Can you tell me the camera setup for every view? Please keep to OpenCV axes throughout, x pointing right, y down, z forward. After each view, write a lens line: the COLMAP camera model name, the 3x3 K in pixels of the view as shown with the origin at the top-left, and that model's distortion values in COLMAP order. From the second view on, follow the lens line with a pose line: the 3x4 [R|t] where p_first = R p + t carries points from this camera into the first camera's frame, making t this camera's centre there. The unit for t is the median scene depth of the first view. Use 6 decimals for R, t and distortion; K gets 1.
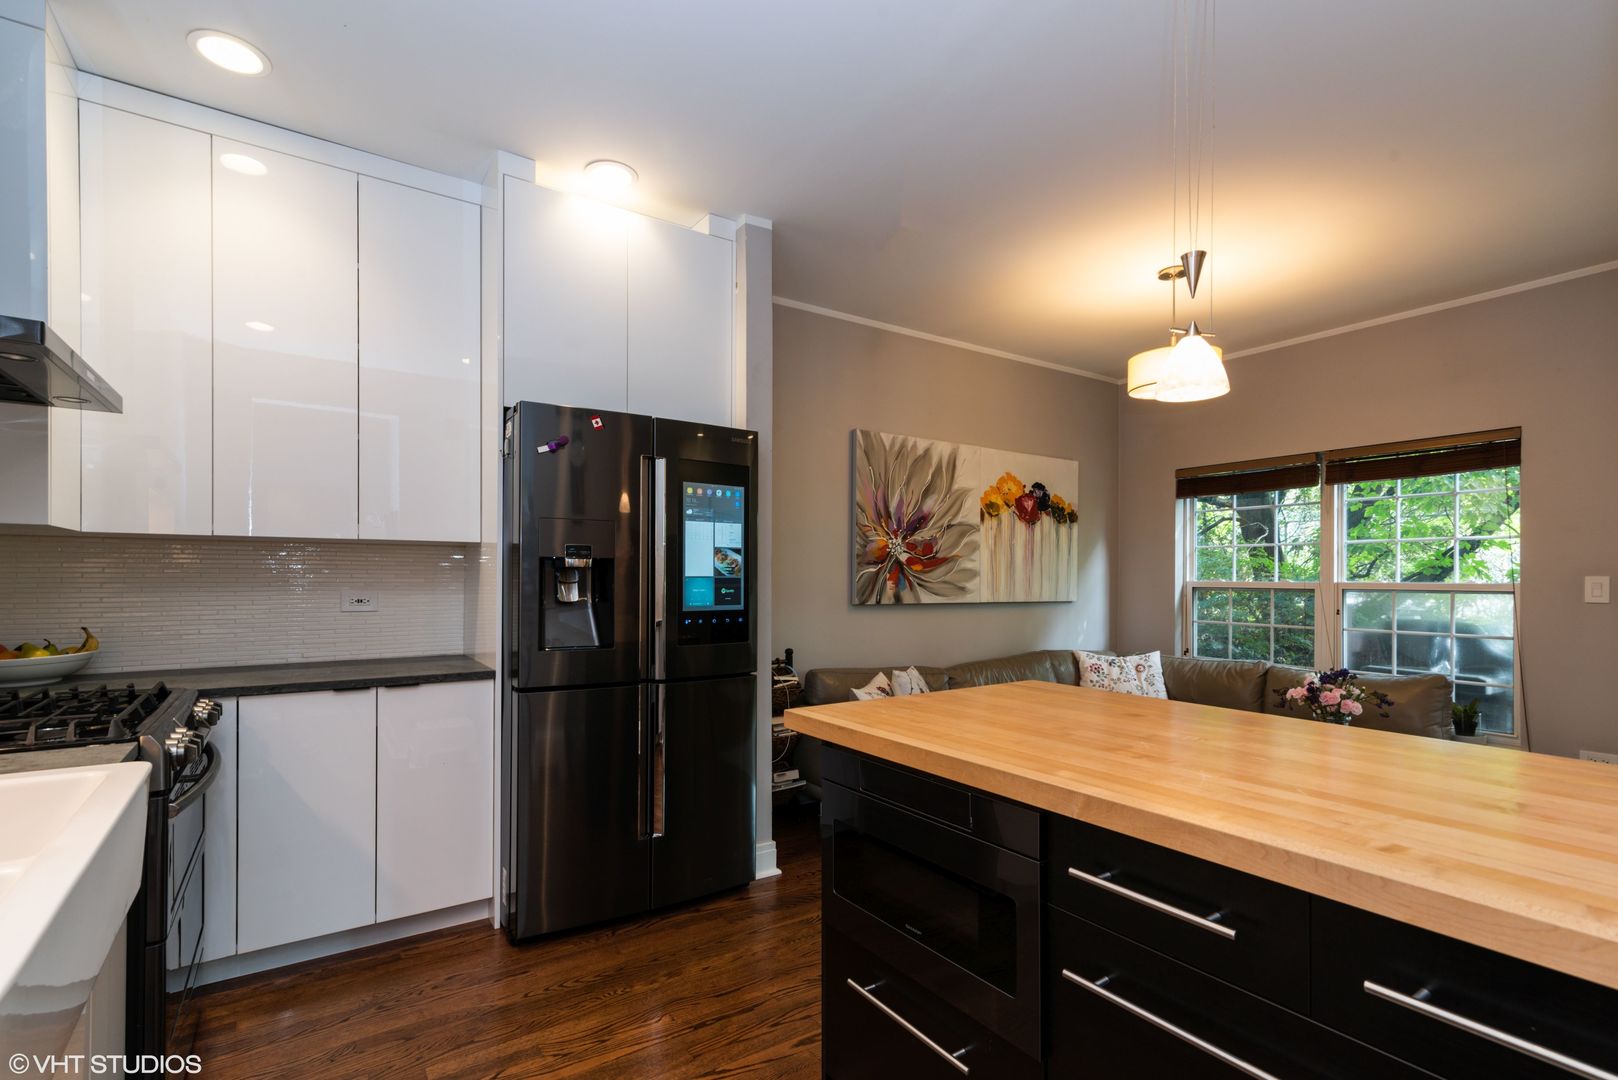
lens RADIAL K [[763.1, 0, 767.0], [0, 763.1, 576.3], [0, 0, 1]] dist [0.011350, -0.000214]
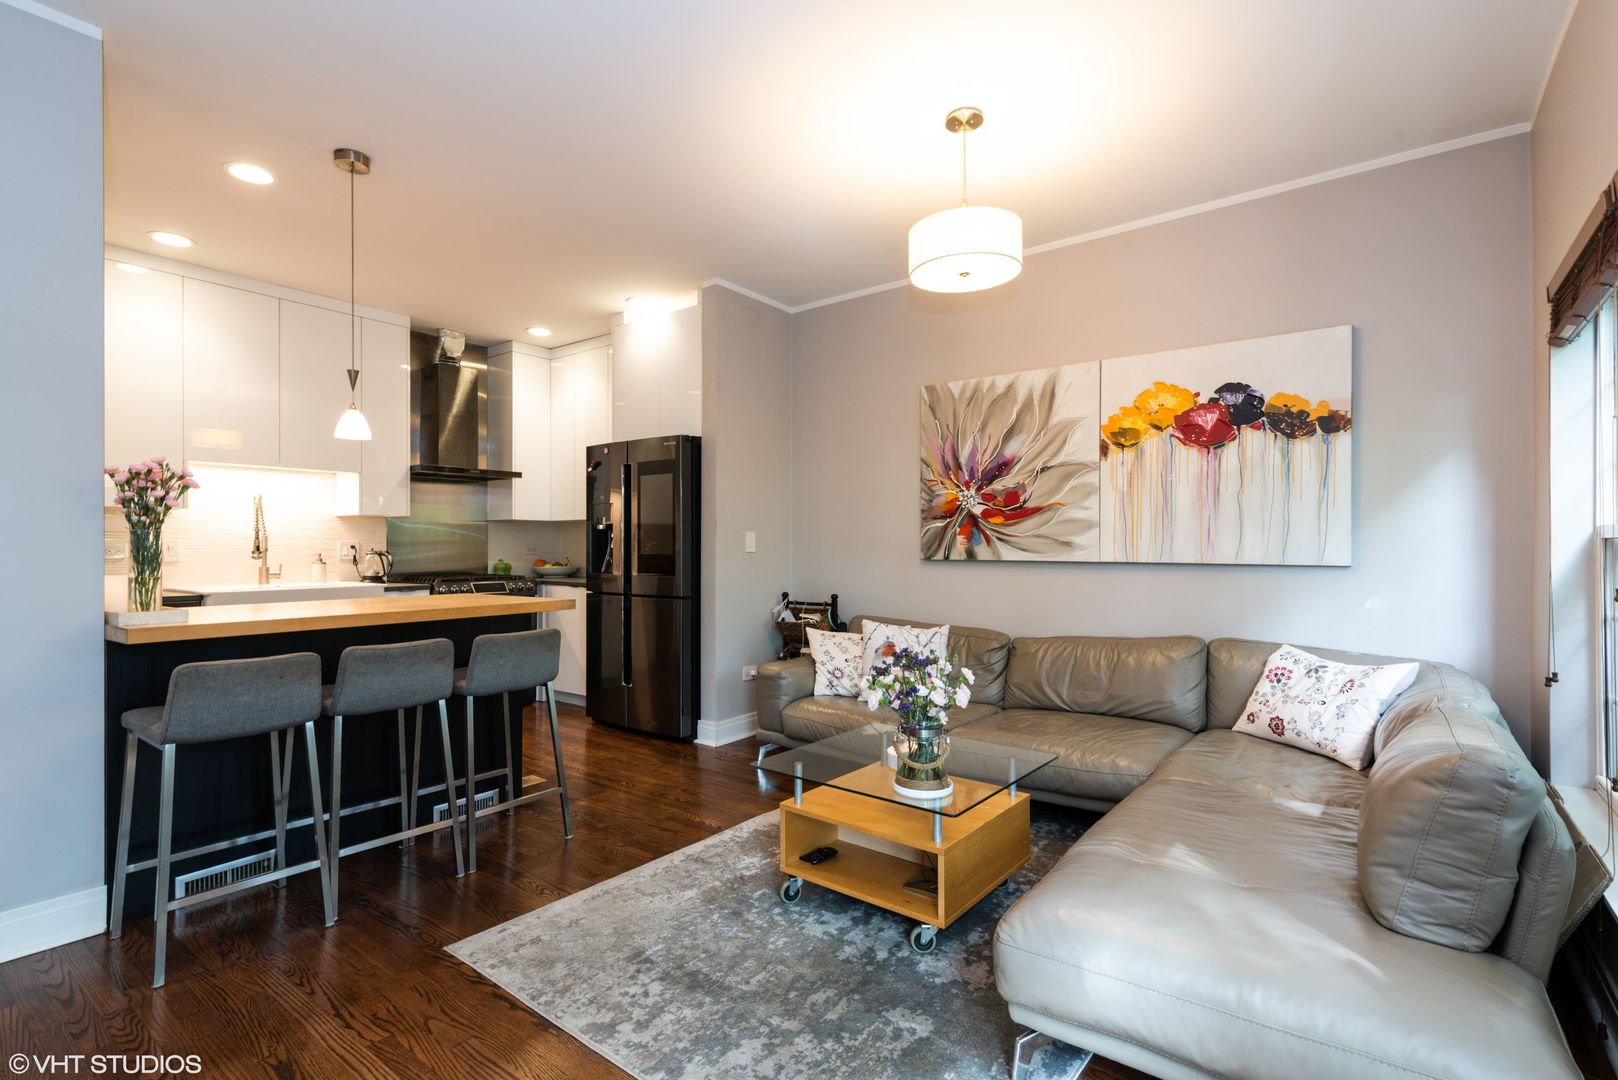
lens RADIAL K [[763.1, 0, 797.3], [0, 763.1, 545.5], [0, 0, 1]] dist [0.011350, -0.000214]
pose [[0.320693, -0.005322, -0.947168, 0.957716], [0.004897, 0.999980, -0.003961, 0.020490], [0.947171, -0.003368, 0.320712, 0.482922]]
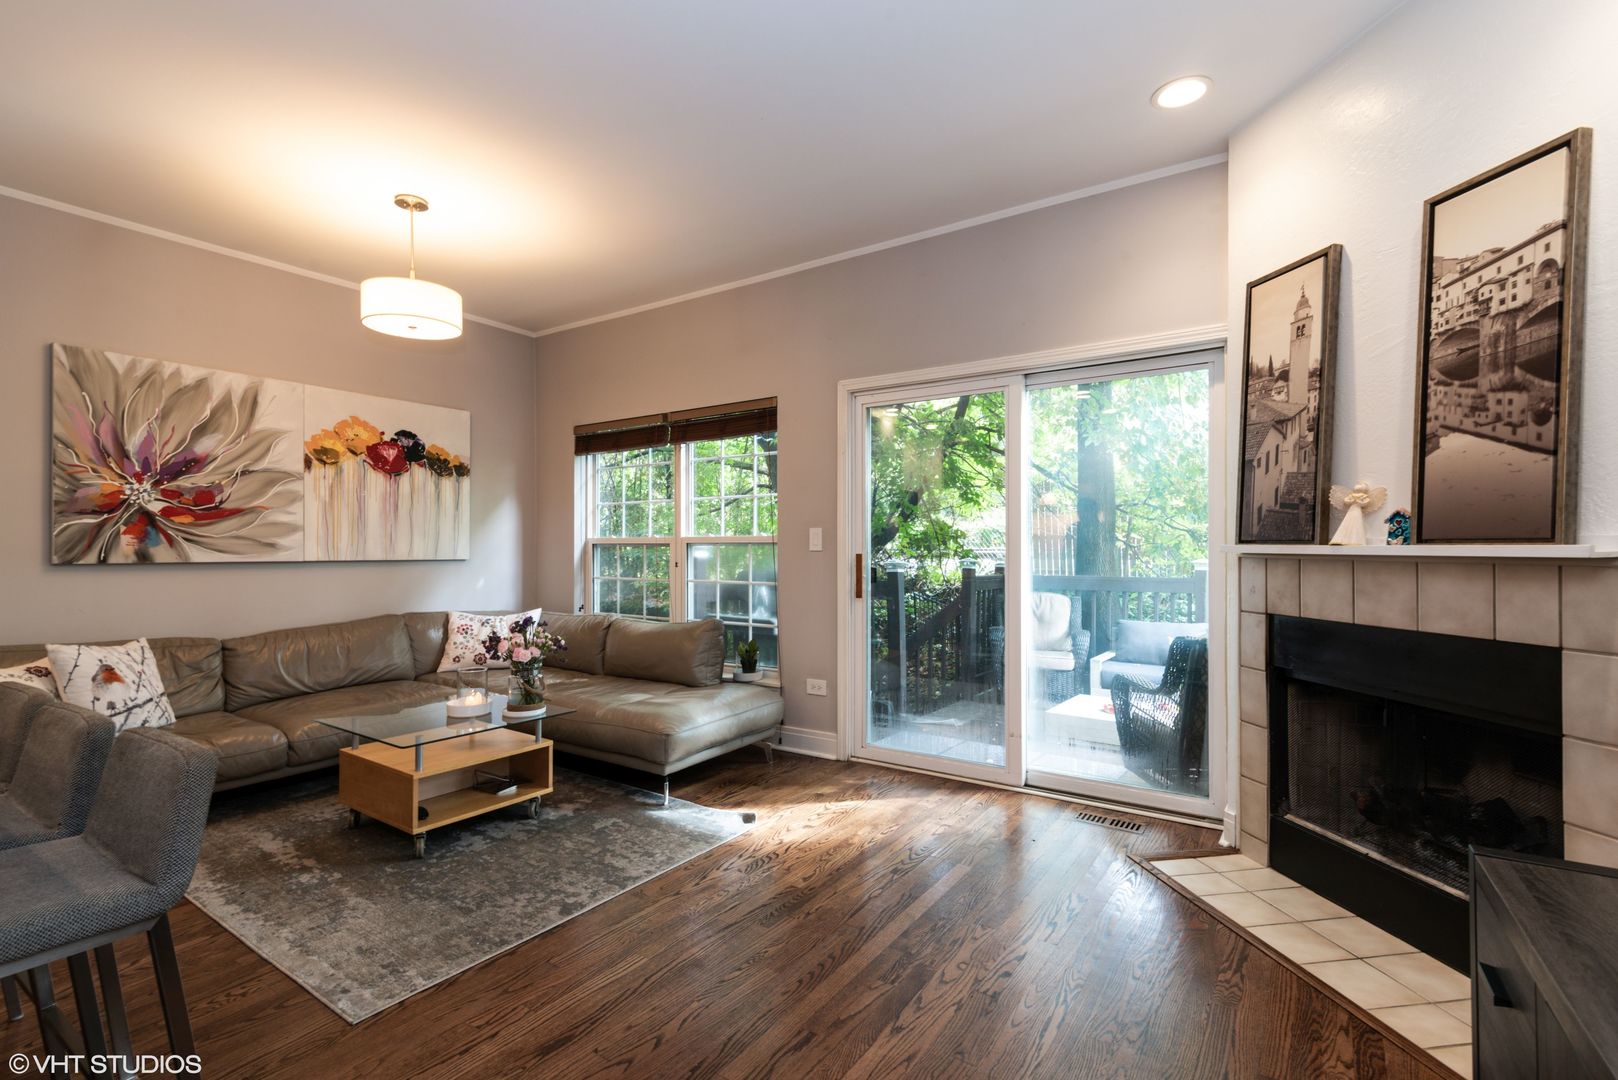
lens RADIAL K [[763.1, 0, 804.4], [0, 763.1, 544.6], [0, 0, 1]] dist [0.011350, -0.000214]
pose [[0.922620, -0.004917, 0.385680, 0.492243], [0.005903, 0.999982, -0.001372, 0.021003], [-0.385666, 0.003542, 0.922632, -0.038138]]
